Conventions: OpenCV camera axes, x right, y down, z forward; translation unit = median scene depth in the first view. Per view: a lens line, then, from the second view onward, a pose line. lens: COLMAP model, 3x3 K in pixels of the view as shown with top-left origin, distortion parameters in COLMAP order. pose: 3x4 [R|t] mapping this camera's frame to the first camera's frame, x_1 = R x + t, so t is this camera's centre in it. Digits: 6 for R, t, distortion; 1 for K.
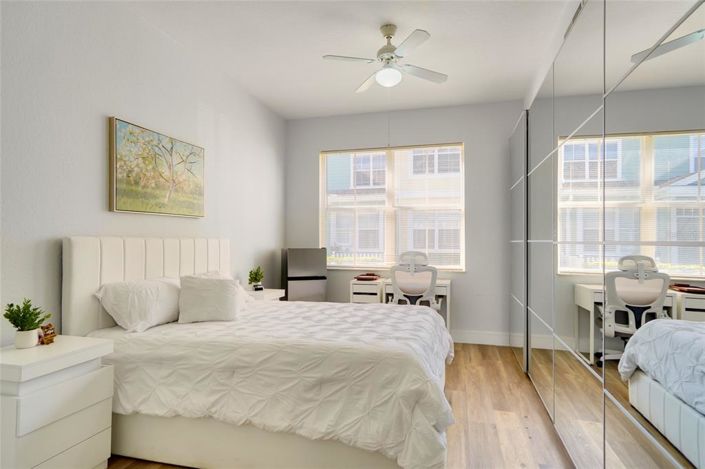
lens RADIAL K [[370.5, 0, 390.6], [0, 370.5, 238.9], [0, 0, 1]] dist [-0.002444, 0.008488]
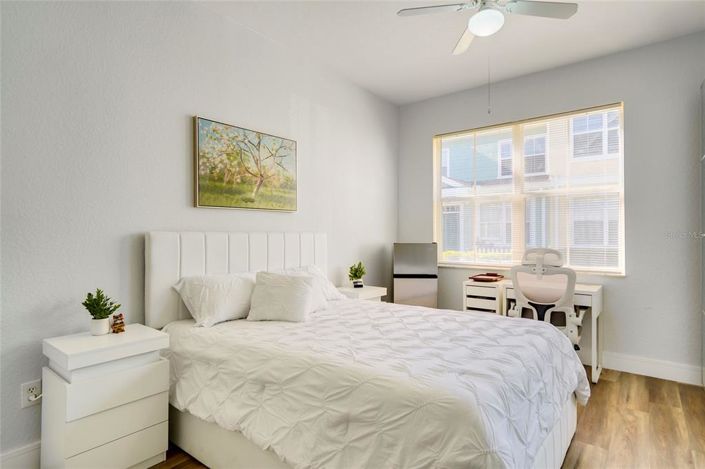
lens RADIAL K [[370.5, 0, 387.9], [0, 370.5, 235.1], [0, 0, 1]] dist [-0.002444, 0.008488]
pose [[0.909106, -0.001827, -0.416561, 0.152543], [0.004509, 0.999975, 0.005455, 0.000683], [0.416540, -0.006837, 0.909092, 0.247984]]
